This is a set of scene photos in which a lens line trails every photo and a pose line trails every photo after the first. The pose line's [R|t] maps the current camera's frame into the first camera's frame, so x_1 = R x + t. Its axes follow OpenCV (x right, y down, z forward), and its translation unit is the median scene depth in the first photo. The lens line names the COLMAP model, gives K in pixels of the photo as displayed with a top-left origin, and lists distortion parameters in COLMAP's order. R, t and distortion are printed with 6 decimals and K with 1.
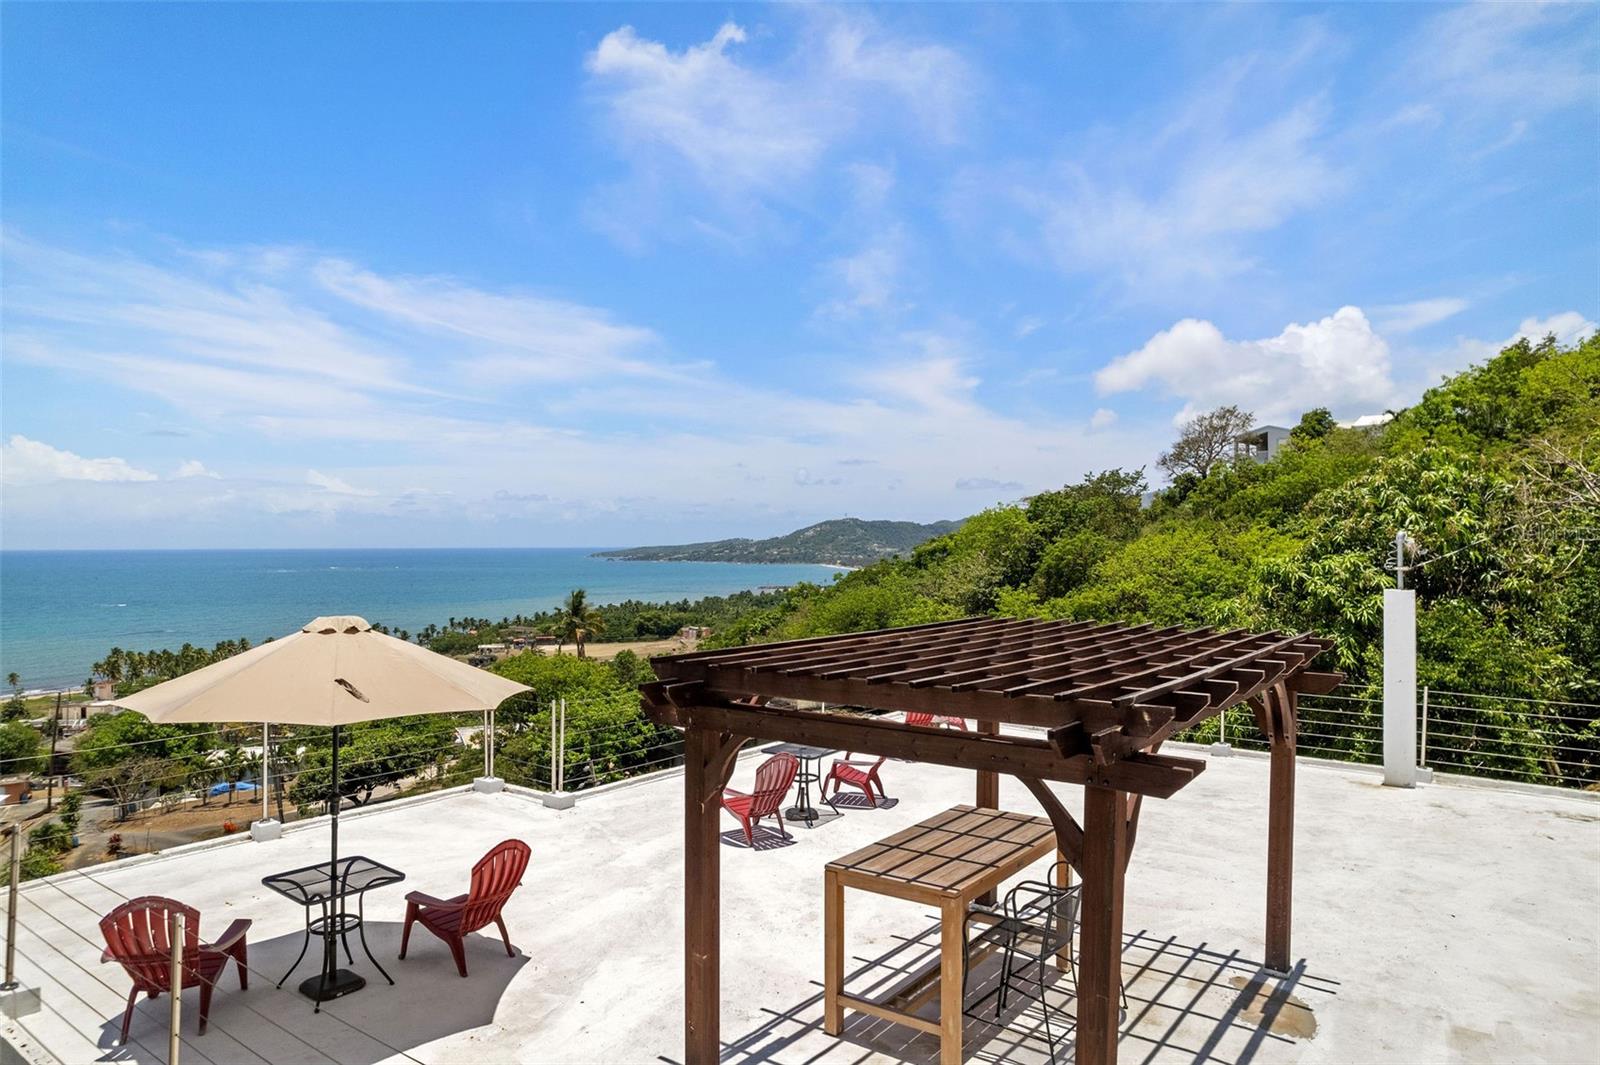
lens RADIAL K [[1041.1, 0, 794.5], [0, 1041.1, 530.0], [0, 0, 1]] dist [-0.066073, 0.055008]
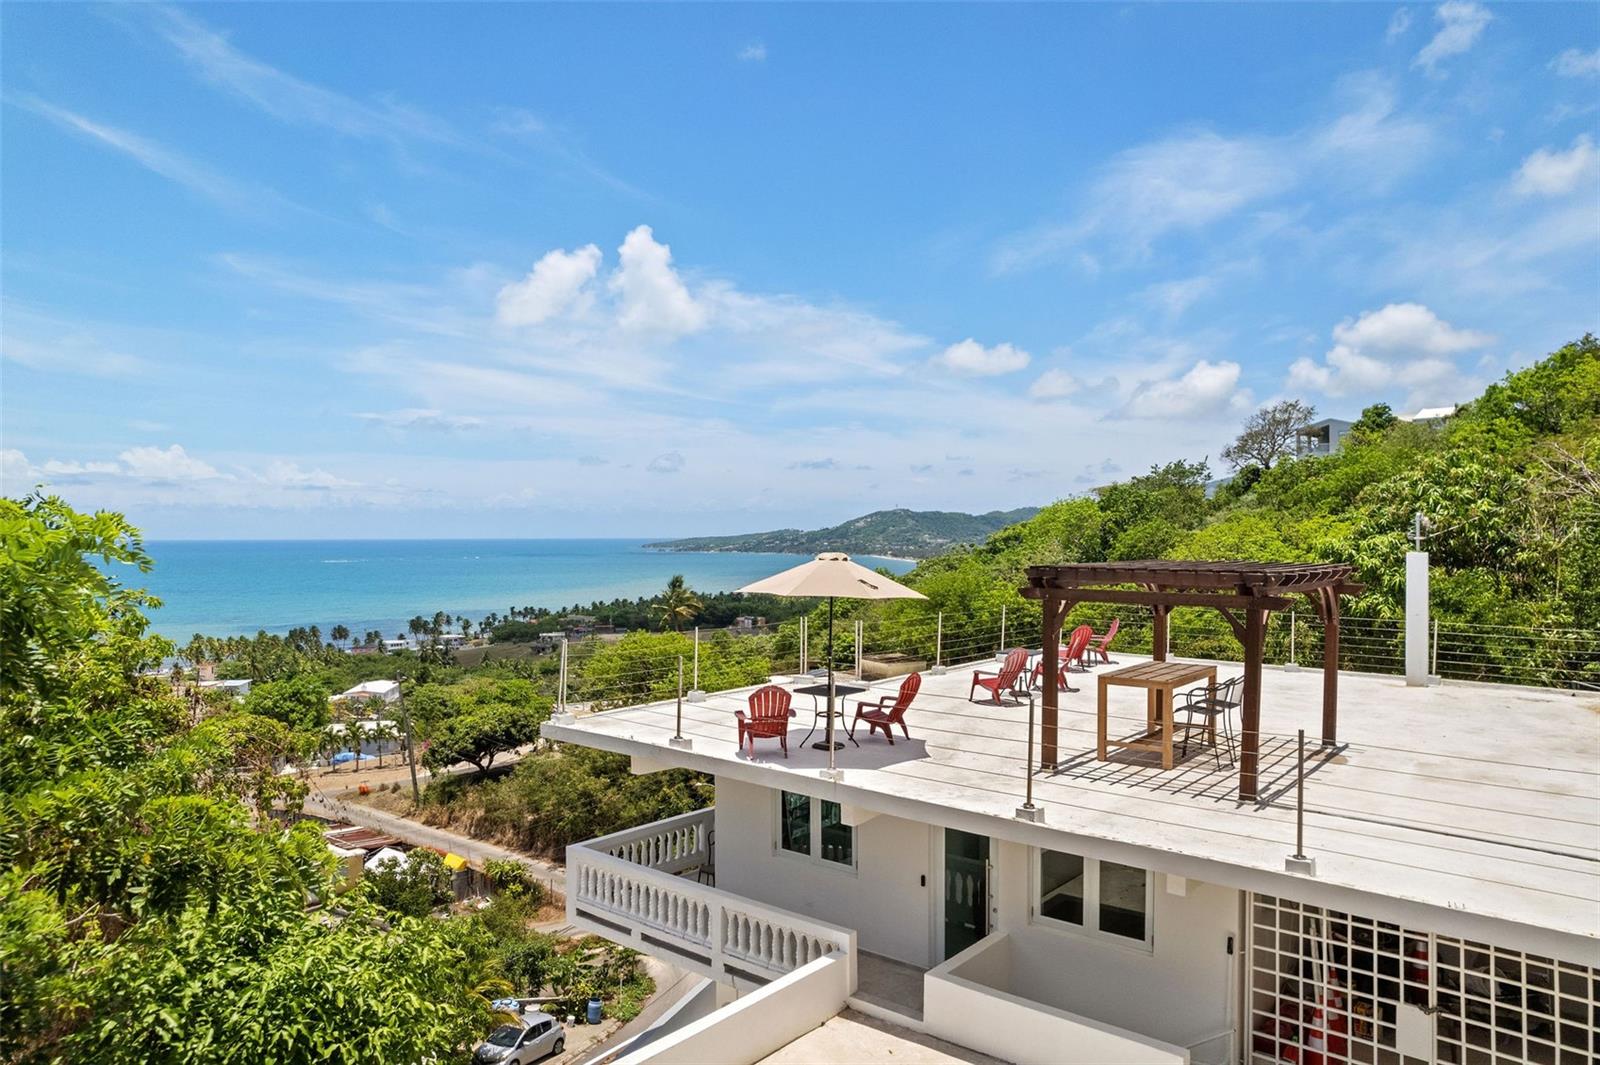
lens RADIAL K [[1041.1, 0, 787.0], [0, 1041.1, 533.1], [0, 0, 1]] dist [-0.066073, 0.055008]
pose [[0.998464, 0.000198, -0.055402, -0.042120], [0.000450, 0.999932, 0.011683, 0.002326], [0.055400, -0.011690, 0.998396, -0.094181]]
